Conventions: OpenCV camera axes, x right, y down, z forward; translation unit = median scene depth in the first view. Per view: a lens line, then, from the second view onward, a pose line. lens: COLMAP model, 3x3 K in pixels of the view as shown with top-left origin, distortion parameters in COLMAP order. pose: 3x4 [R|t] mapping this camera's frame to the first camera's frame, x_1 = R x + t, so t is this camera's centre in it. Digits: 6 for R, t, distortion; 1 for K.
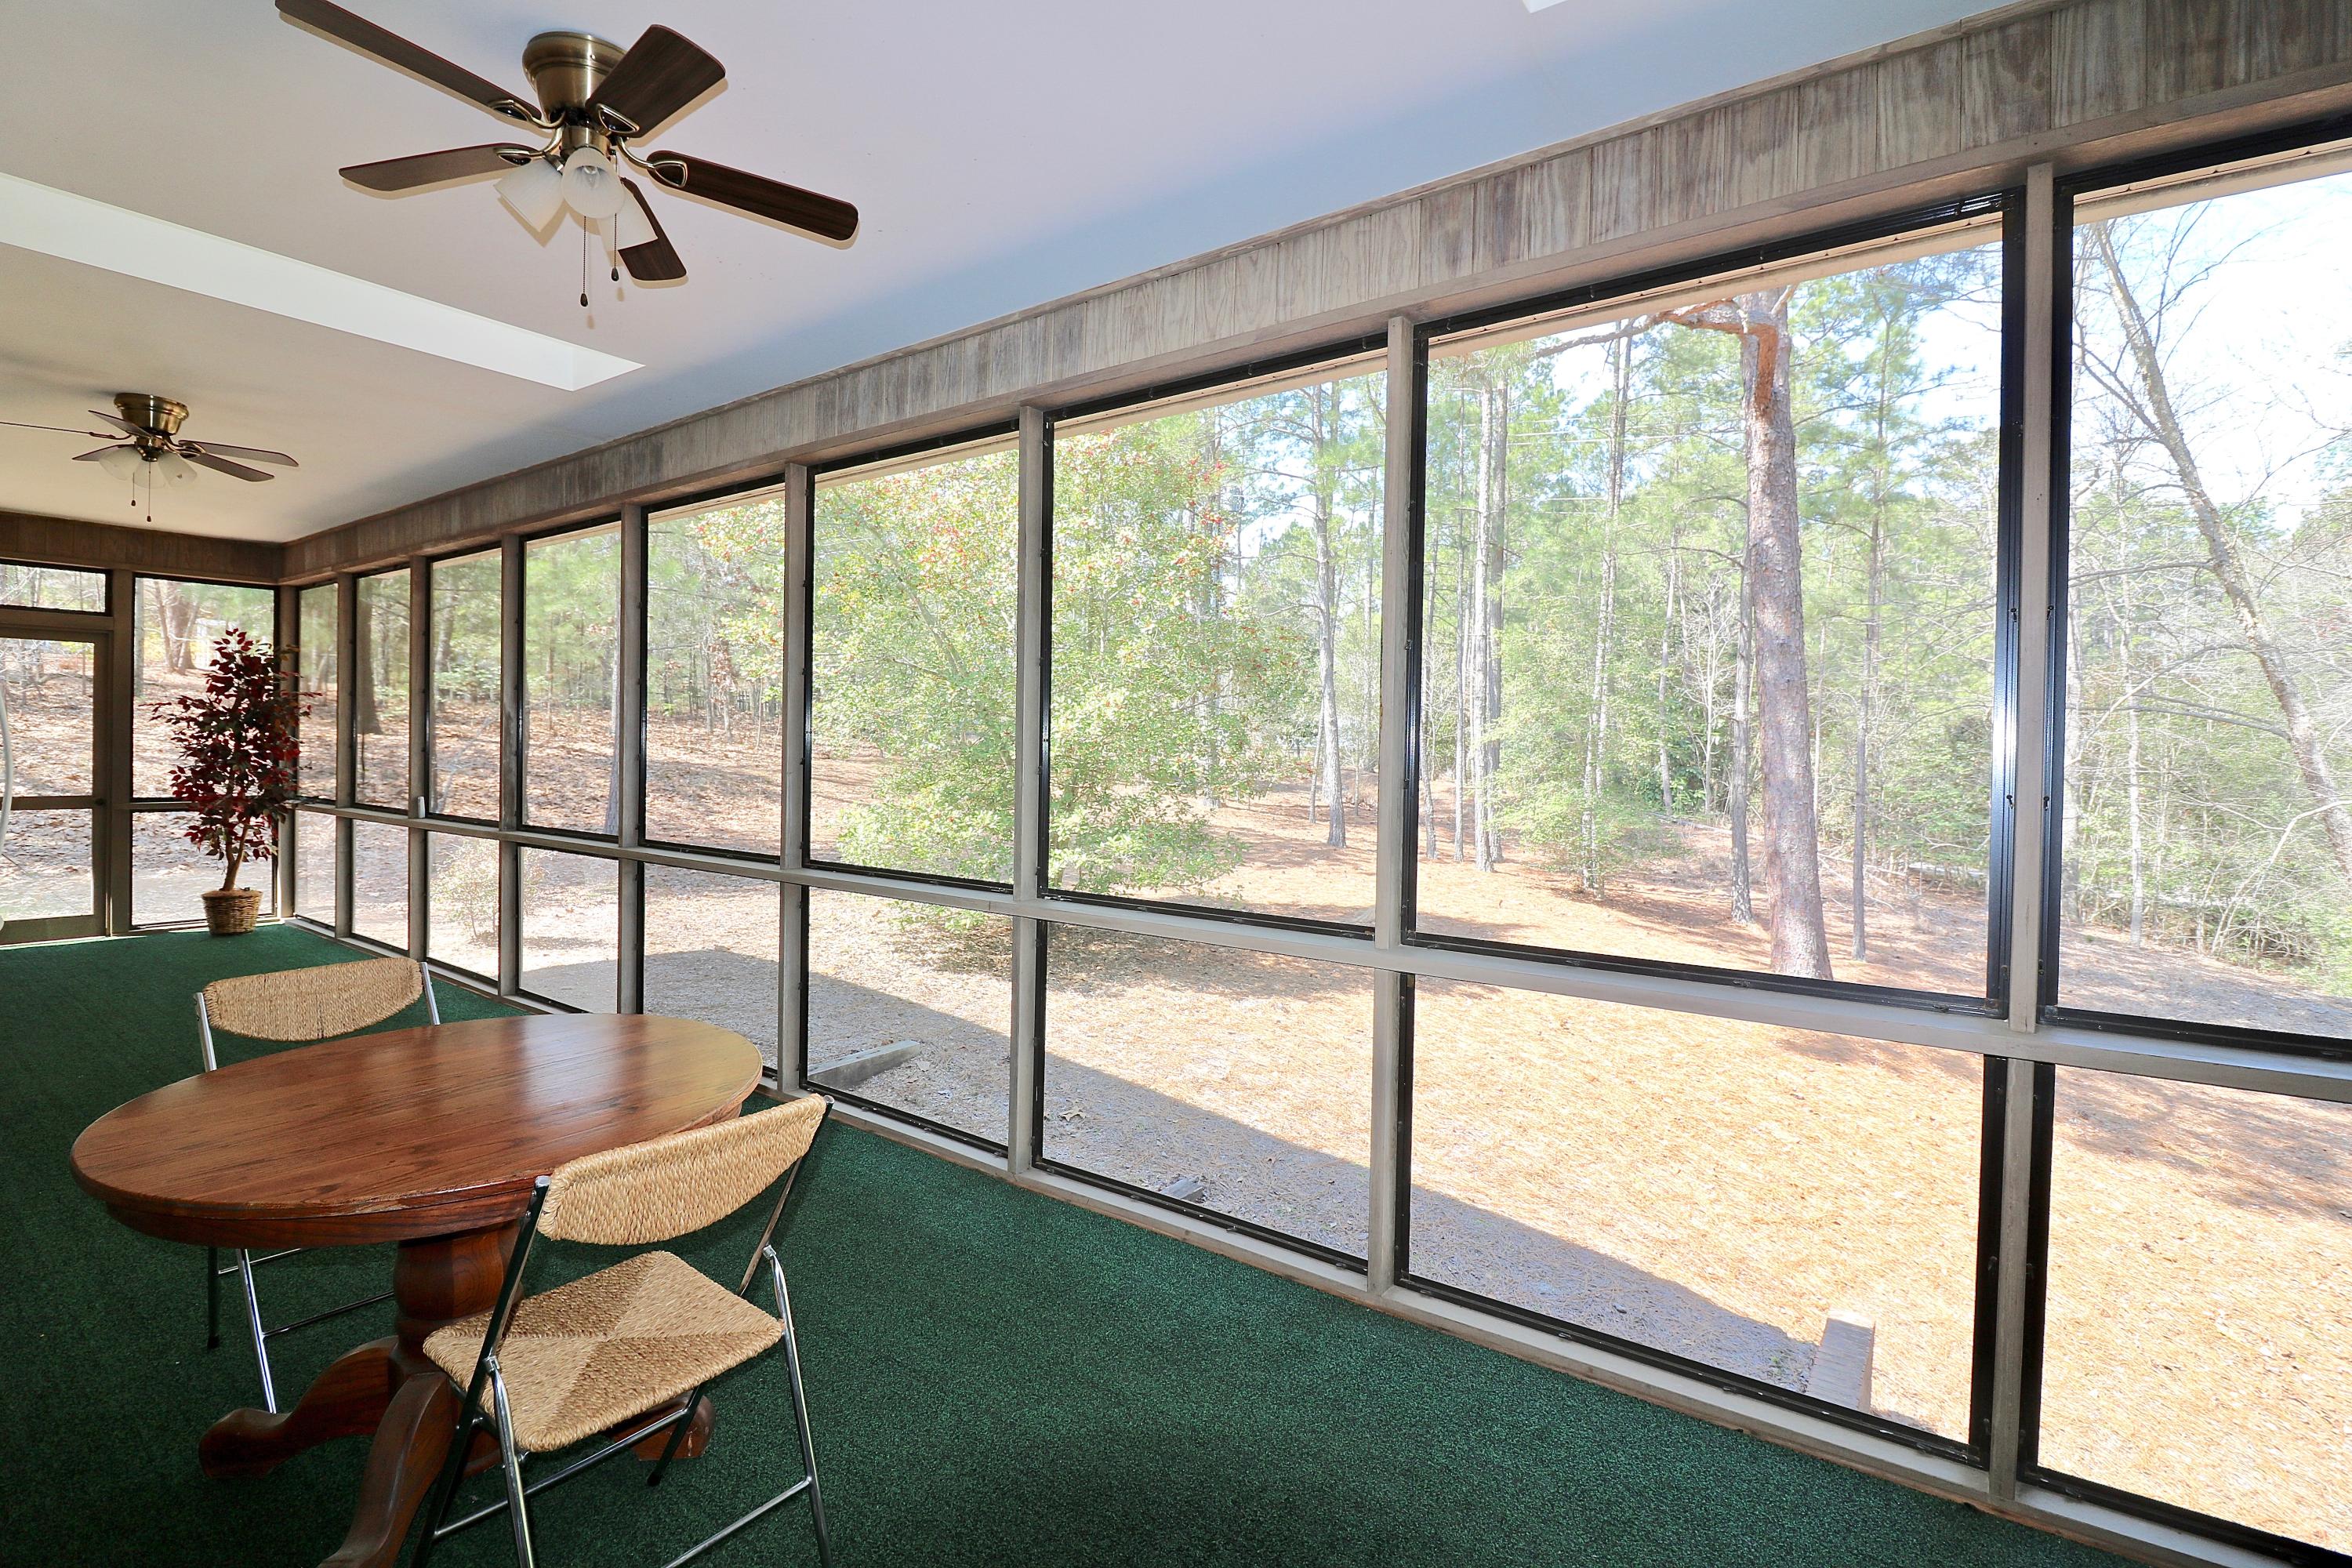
lens RADIAL K [[1090.9, 0, 1166.2], [0, 1090.9, 761.3], [0, 0, 1]] dist [0.000233, -0.012552]
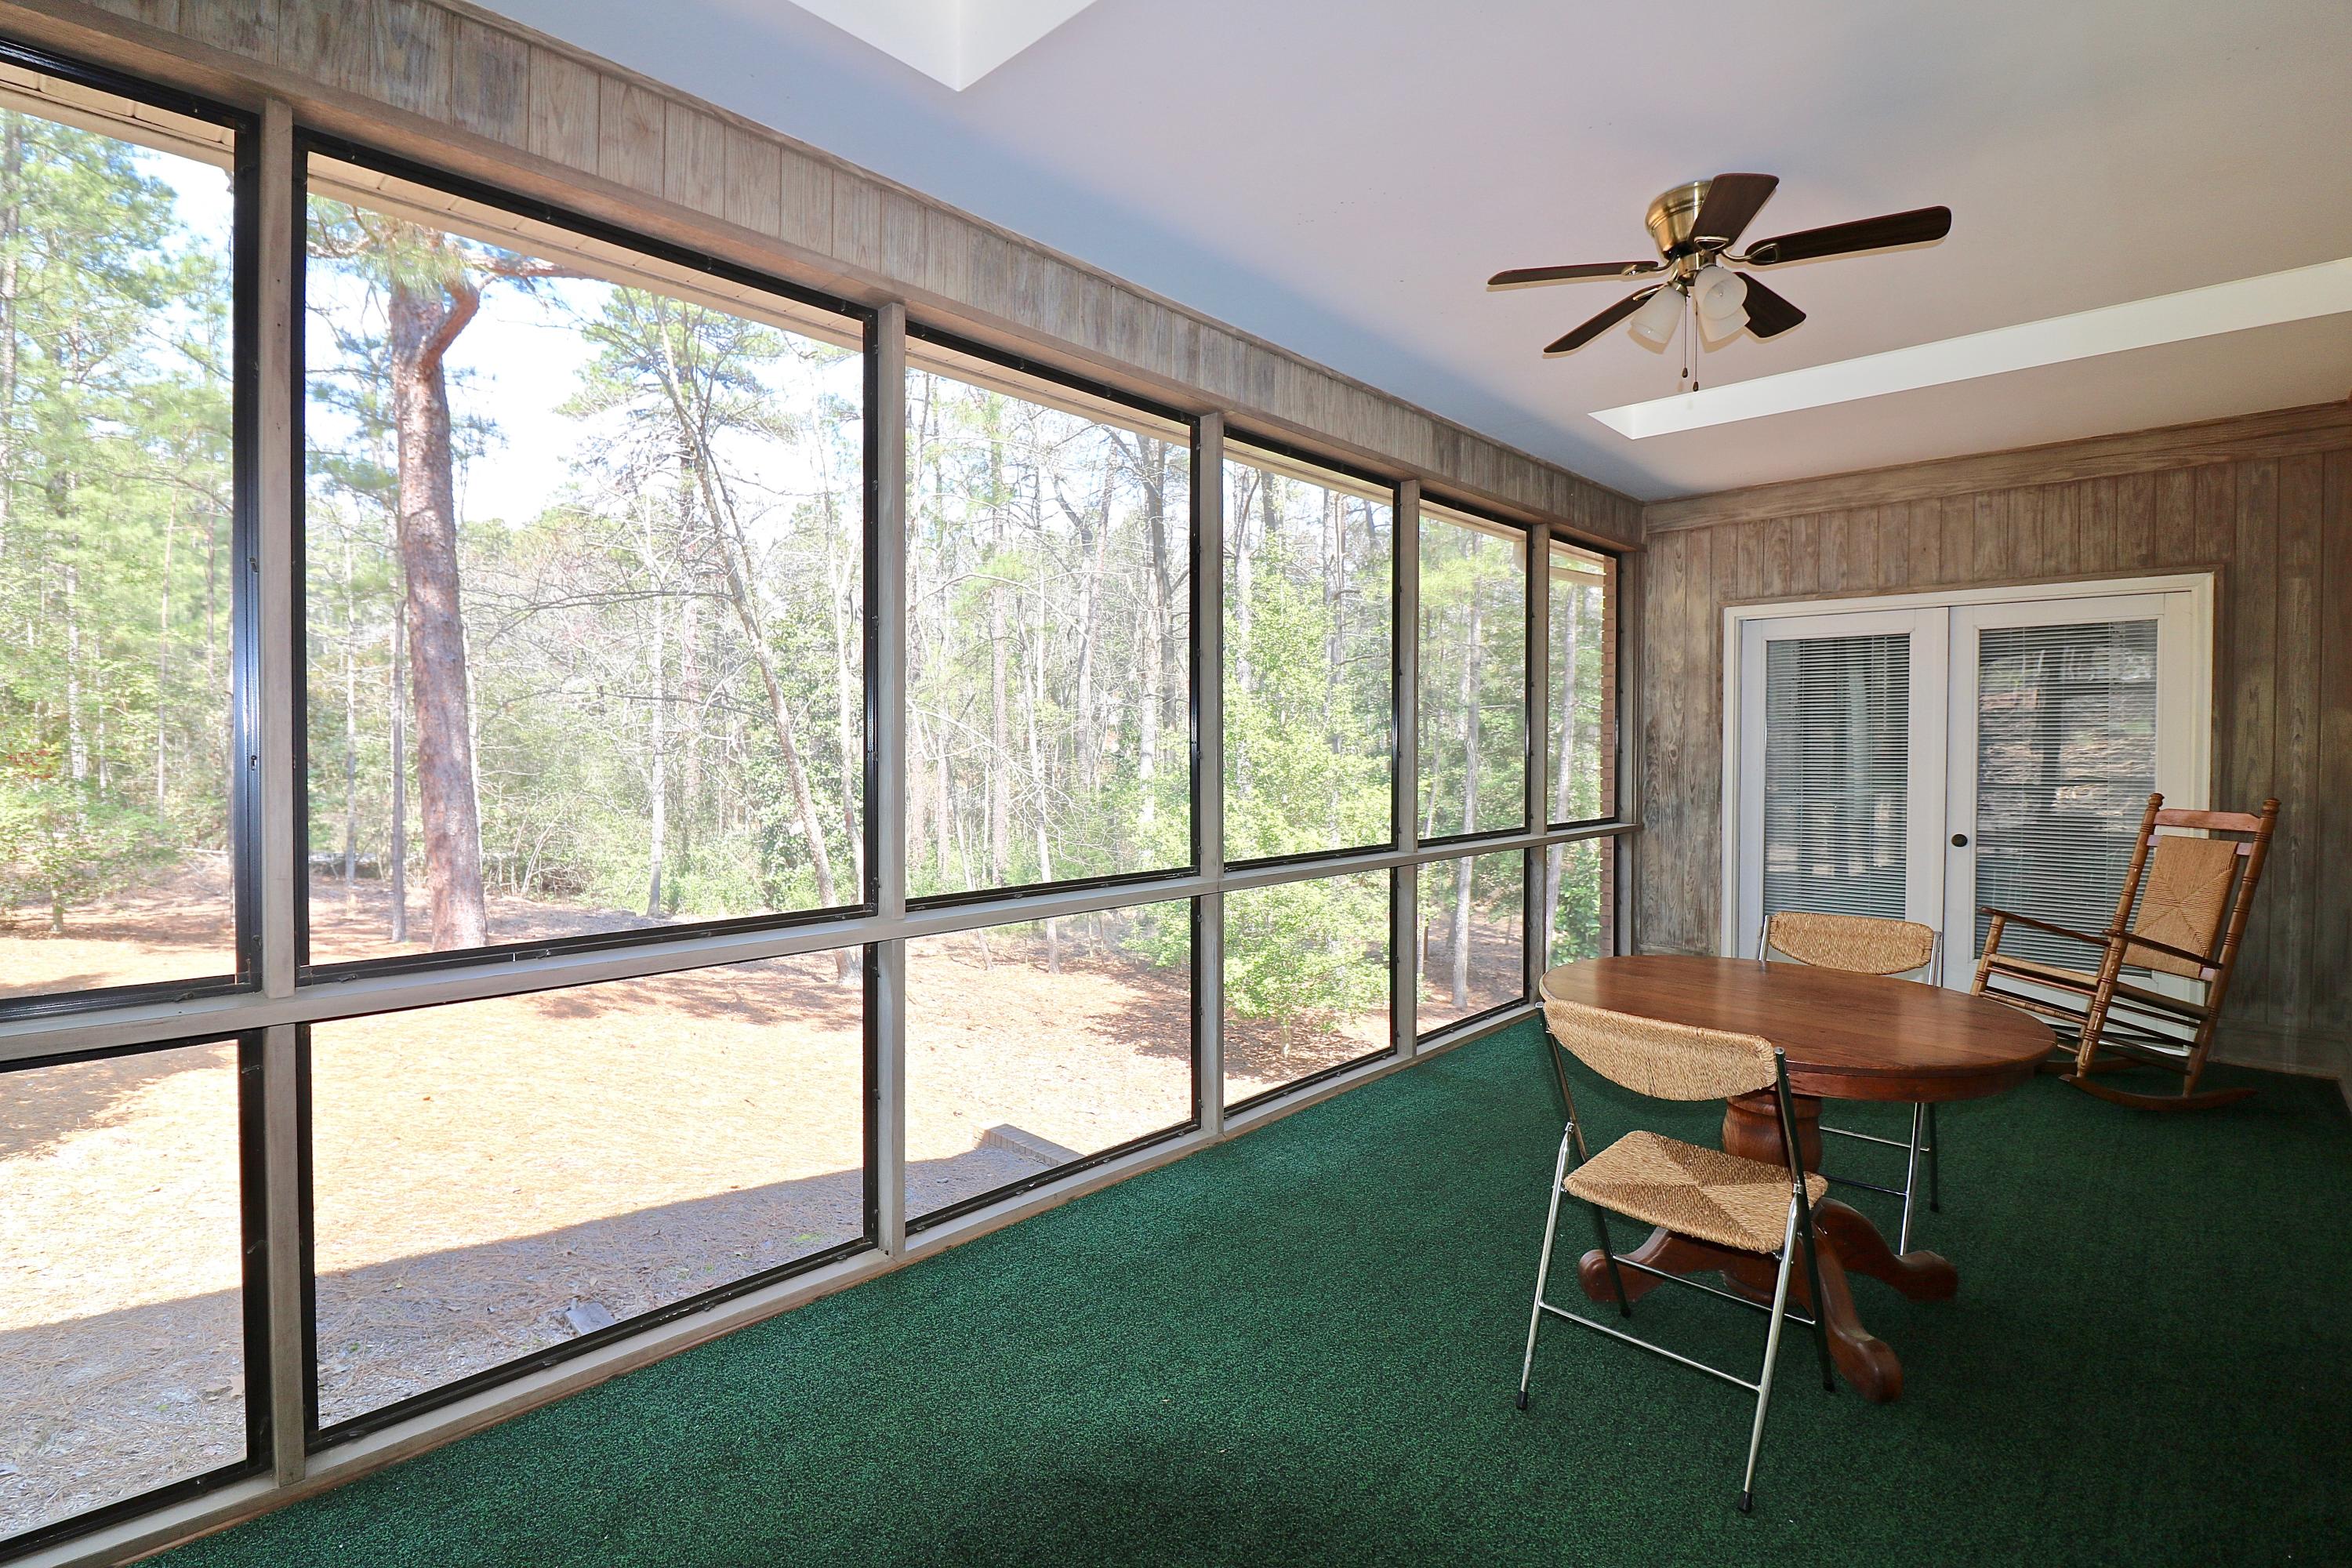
lens RADIAL K [[1067.3, 0, 1173.5], [0, 1067.3, 753.9], [0, 0, 1]] dist [-0.000847, -0.000281]
pose [[0.136050, -0.020439, 0.990491, -0.360993], [0.008601, 0.999774, 0.019449, -0.003625], [-0.990665, 0.005874, 0.136195, 0.276991]]
